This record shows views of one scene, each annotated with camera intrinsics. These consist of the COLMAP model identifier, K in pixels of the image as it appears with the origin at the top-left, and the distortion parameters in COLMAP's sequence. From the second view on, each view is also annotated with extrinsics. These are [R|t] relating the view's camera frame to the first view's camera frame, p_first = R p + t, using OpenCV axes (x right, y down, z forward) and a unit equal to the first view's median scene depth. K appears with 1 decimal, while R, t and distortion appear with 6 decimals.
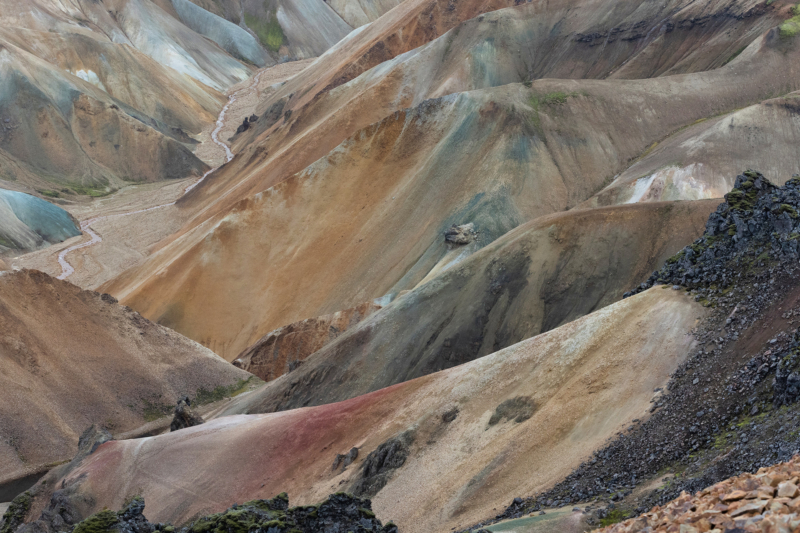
lens RADIAL K [[2227.9, 0, 399.8], [0, 2227.9, 266.1], [0, 0, 1]] dist [0.015405, 0.000000]
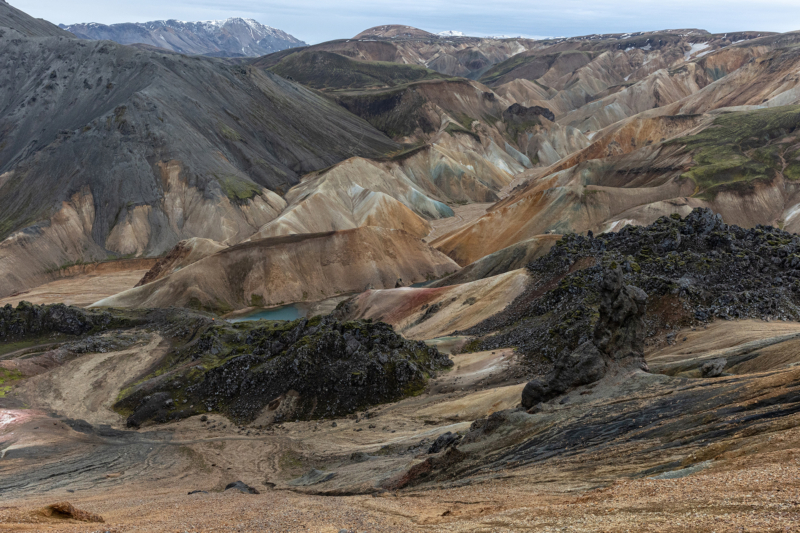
lens RADIAL K [[671.4, 0, 399.9], [0, 671.4, 267.9], [0, 0, 1]] dist [0.000057, -0.001447]
pose [[0.933263, 0.140991, -0.330365, 0.139818], [-0.113915, 0.988441, 0.100038, -0.034086], [0.340651, -0.055728, 0.938537, 0.045559]]
